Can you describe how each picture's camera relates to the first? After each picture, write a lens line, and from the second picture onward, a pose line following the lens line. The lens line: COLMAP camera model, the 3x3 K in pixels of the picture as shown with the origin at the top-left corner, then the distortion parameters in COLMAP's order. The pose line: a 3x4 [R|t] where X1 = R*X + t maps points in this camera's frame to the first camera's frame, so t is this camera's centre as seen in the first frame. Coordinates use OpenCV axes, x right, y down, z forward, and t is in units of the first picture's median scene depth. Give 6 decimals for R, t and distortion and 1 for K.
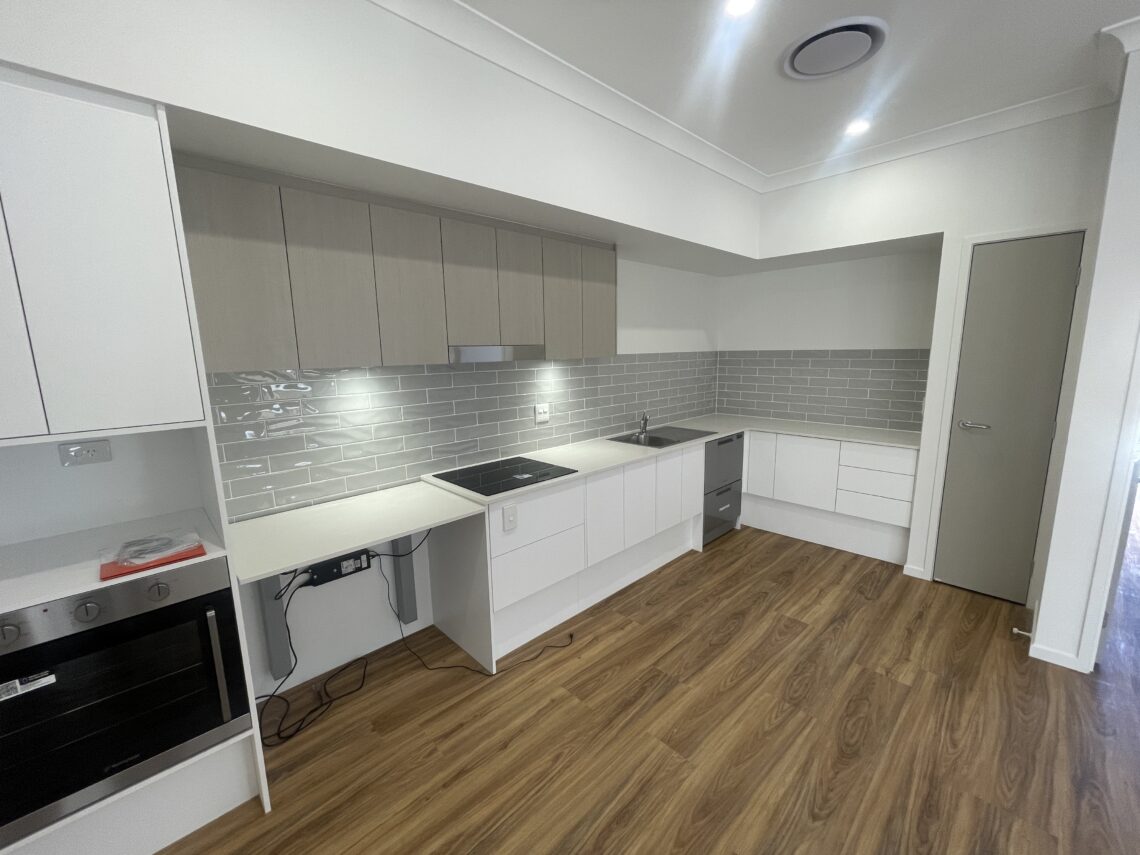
lens RADIAL K [[459.4, 0, 564.5], [0, 459.4, 426.4], [0, 0, 1]] dist [-0.009664, 0.000912]
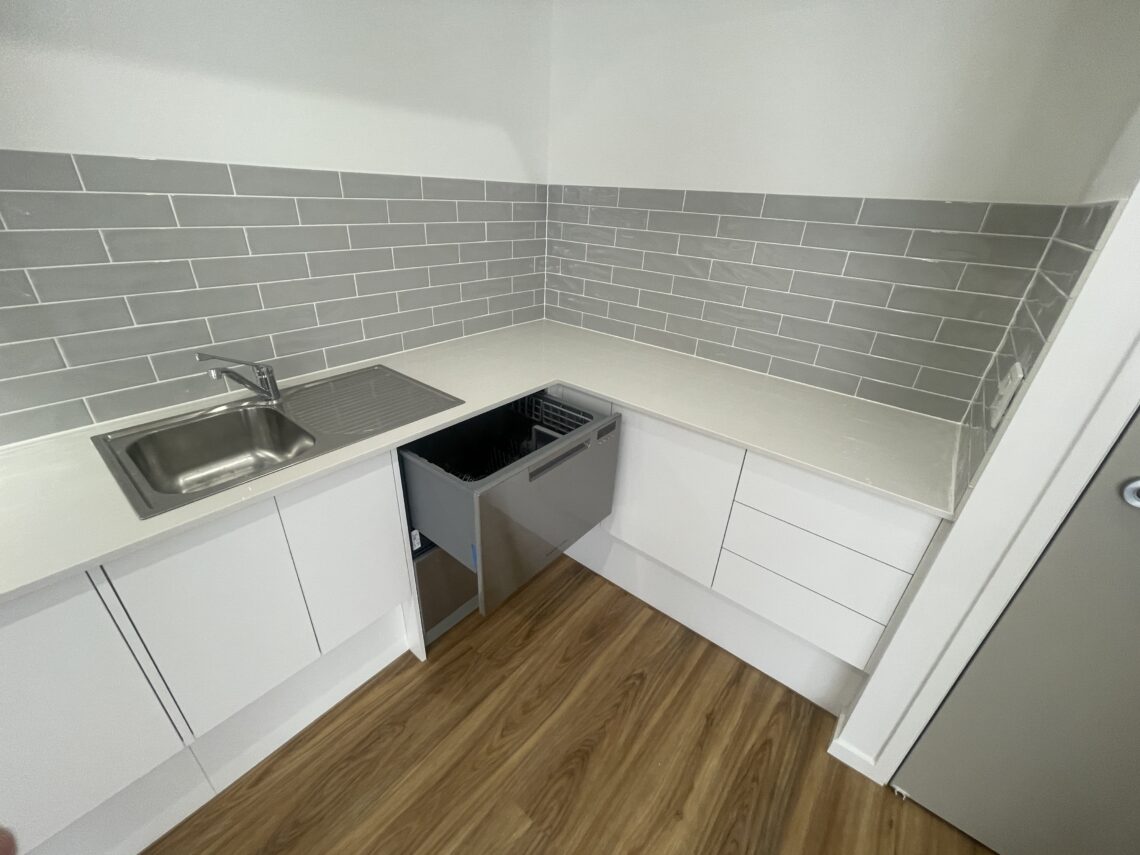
lens RADIAL K [[459.4, 0, 569.0], [0, 459.4, 426.6], [0, 0, 1]] dist [-0.009664, 0.000912]
pose [[0.989853, -0.000017, 0.142095, 0.516557], [-0.042626, 0.953909, 0.297053, -0.122154], [-0.135551, -0.300096, 0.944229, 0.854139]]
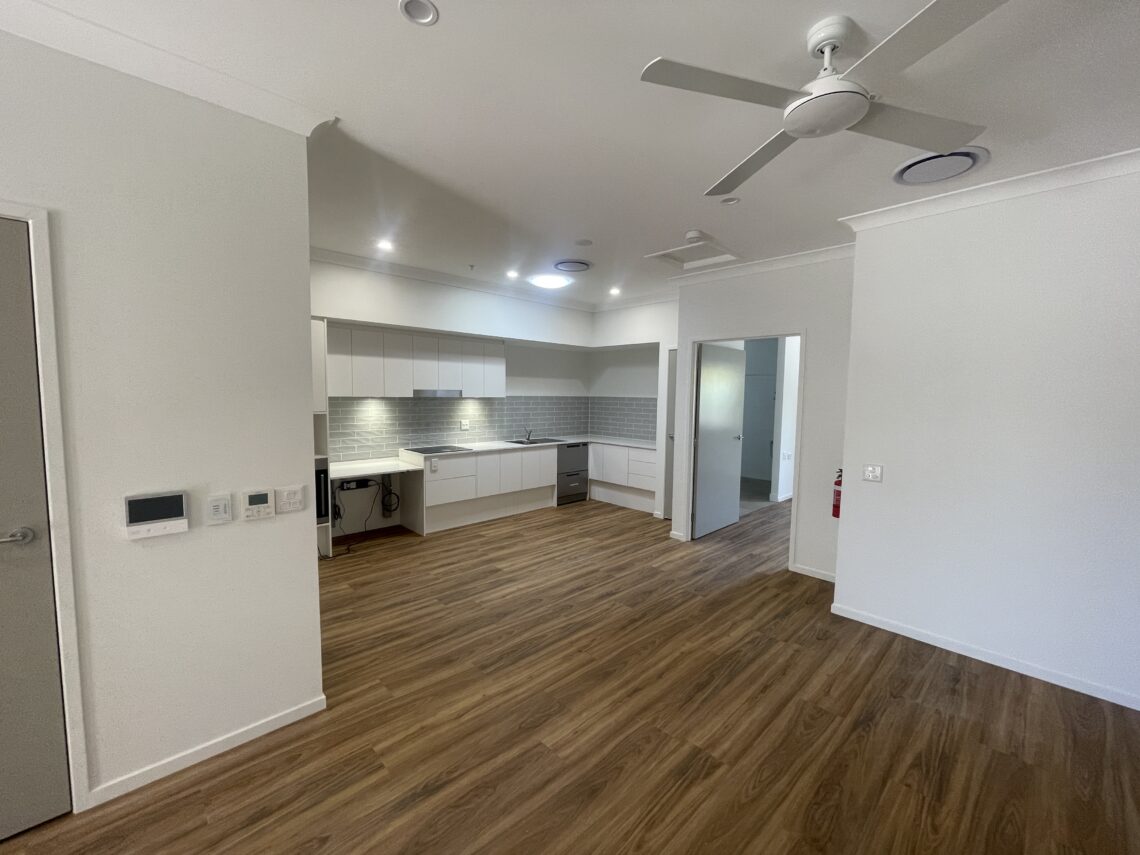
lens RADIAL K [[459.4, 0, 571.4], [0, 459.4, 427.0], [0, 0, 1]] dist [-0.009664, 0.000912]
pose [[0.999458, 0.029872, 0.013830, 0.444504], [-0.028531, 0.995650, -0.088697, 0.166133], [-0.016420, 0.088255, 0.995963, -1.110258]]
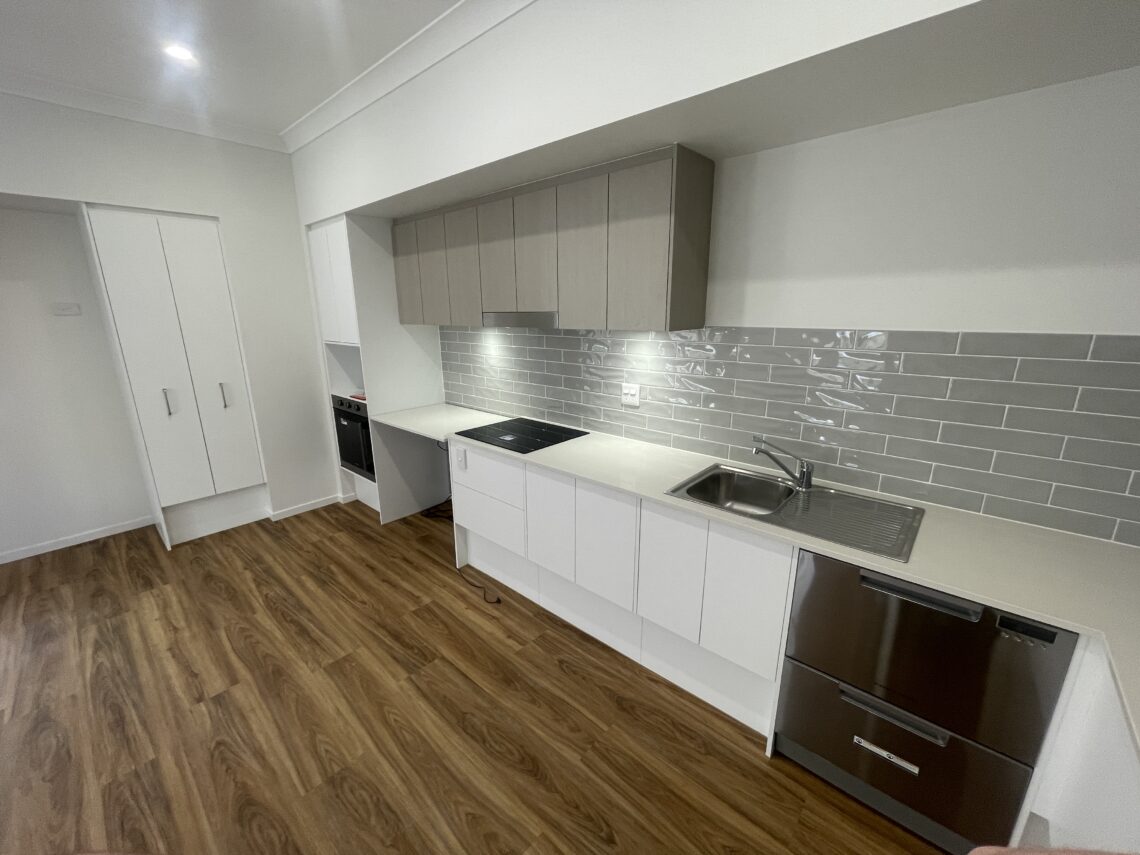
lens RADIAL K [[459.4, 0, 567.5], [0, 459.4, 426.7], [0, 0, 1]] dist [-0.009664, 0.000912]
pose [[0.086078, 0.266361, -0.960022, 0.889330], [-0.156877, 0.955201, 0.250958, -0.194300], [0.983860, 0.129003, 0.124008, 0.951328]]
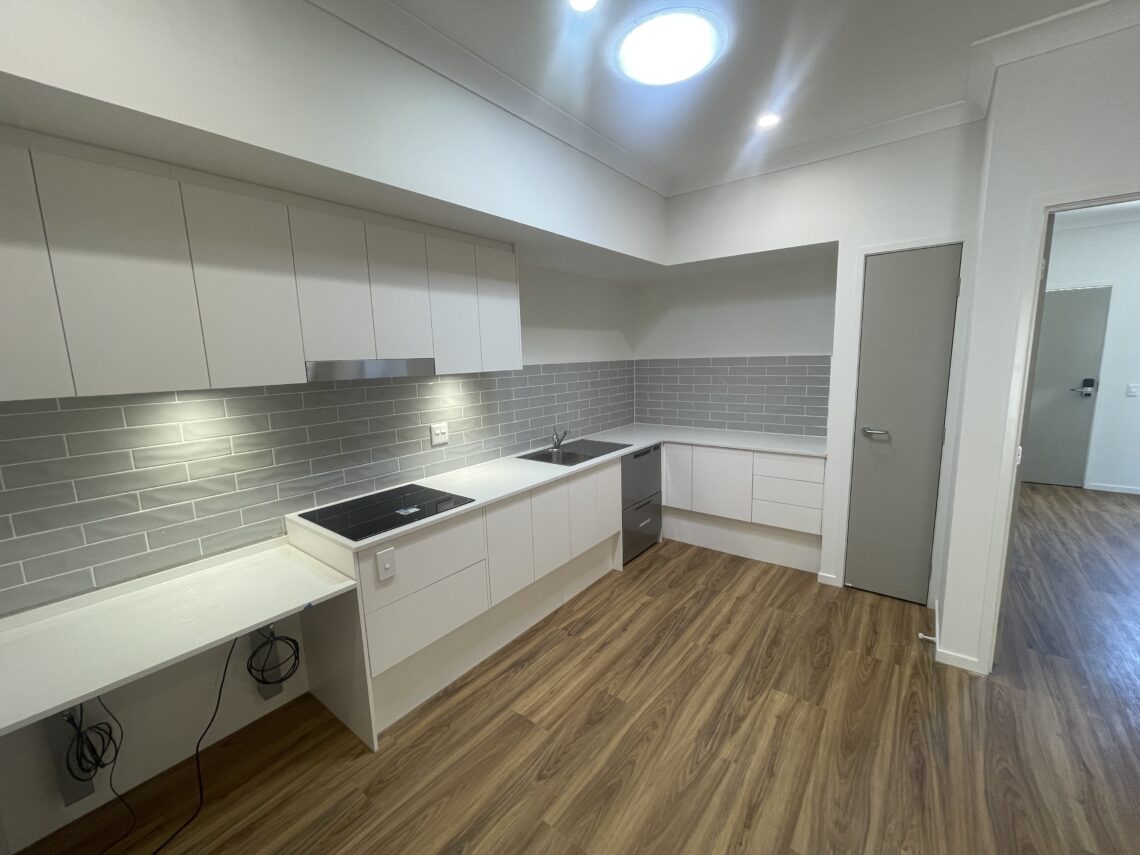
lens RADIAL K [[459.4, 0, 567.0], [0, 459.4, 426.3], [0, 0, 1]] dist [-0.009664, 0.000912]
pose [[0.989160, -0.036970, 0.142112, 0.083400], [0.039070, 0.999164, -0.012016, -0.026621], [-0.141549, 0.017439, 0.989778, 0.094803]]
